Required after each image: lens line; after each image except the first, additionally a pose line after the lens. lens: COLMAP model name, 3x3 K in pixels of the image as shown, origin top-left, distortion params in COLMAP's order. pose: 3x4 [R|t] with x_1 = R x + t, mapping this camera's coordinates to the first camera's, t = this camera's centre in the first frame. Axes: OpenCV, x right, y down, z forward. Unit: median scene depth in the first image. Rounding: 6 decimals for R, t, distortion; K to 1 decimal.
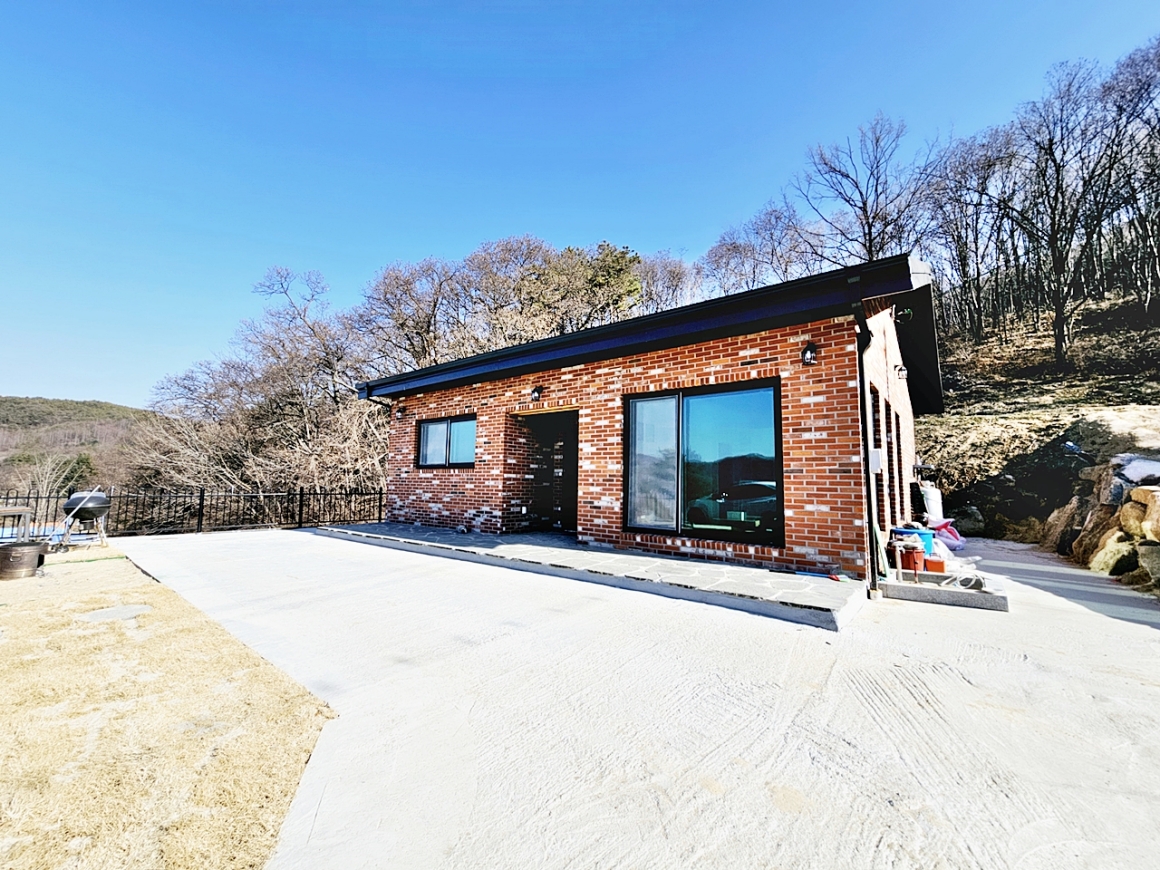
lens RADIAL K [[474.2, 0, 580.0], [0, 474.2, 435.0], [0, 0, 1]] dist [0.001294, -0.000606]
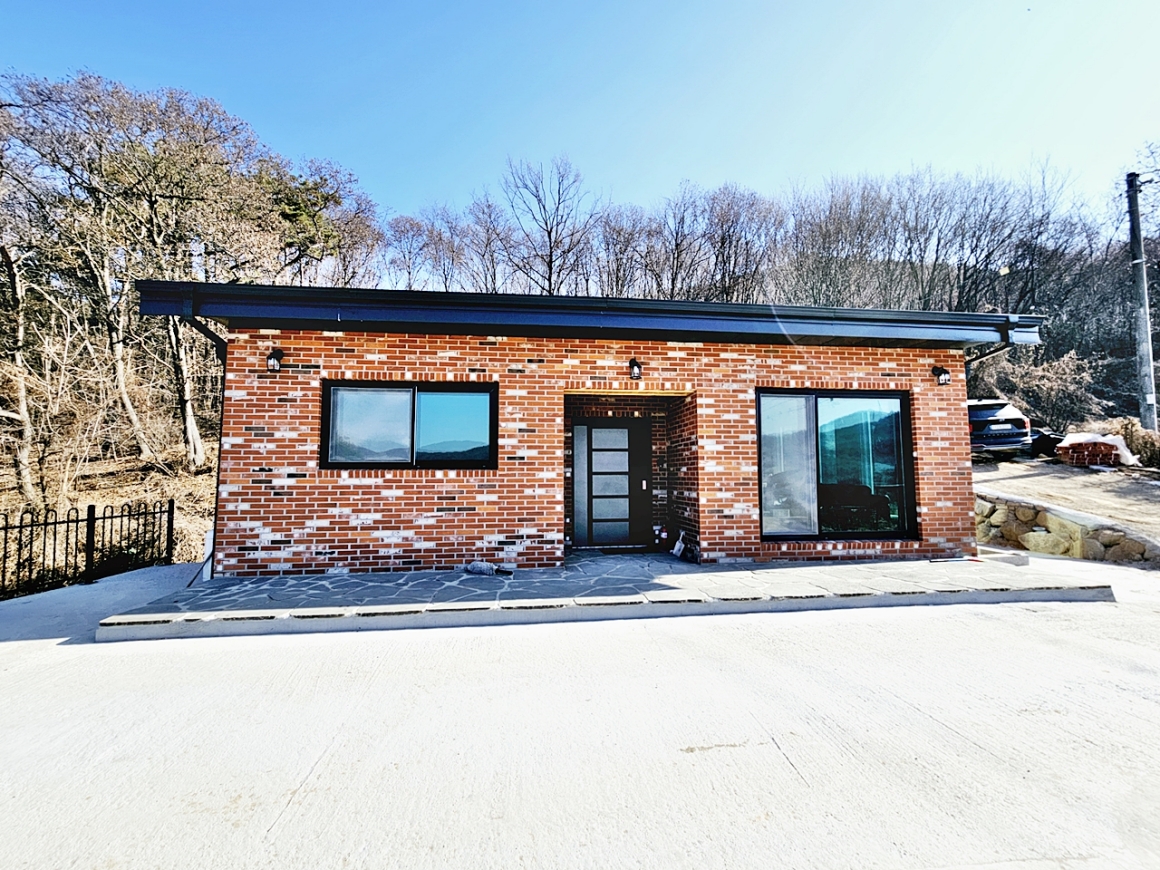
lens RADIAL K [[474.2, 0, 580.0], [0, 474.2, 435.0], [0, 0, 1]] dist [0.001294, -0.000606]
pose [[0.703234, 0.037784, 0.709954, -0.726410], [-0.057586, 0.998333, 0.003909, 0.018745], [-0.708622, -0.043633, 0.704238, 0.577734]]
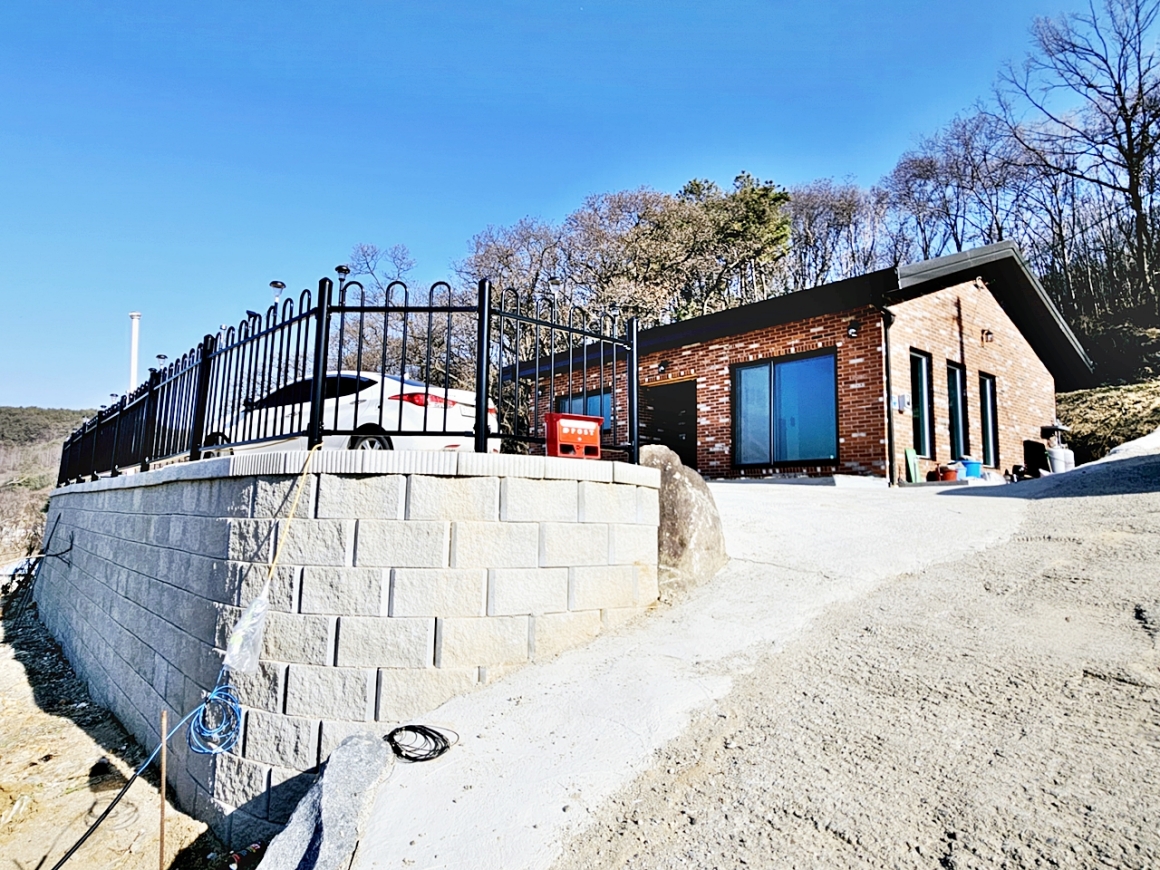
lens RADIAL K [[716.8, 0, 584.7], [0, 716.8, 430.6], [0, 0, 1]] dist [0.004211, 0.001603]
pose [[0.982167, -0.021752, -0.186747, 0.059418], [0.018269, 0.999626, -0.020353, 0.120979], [0.187119, 0.016578, 0.982197, -0.943778]]
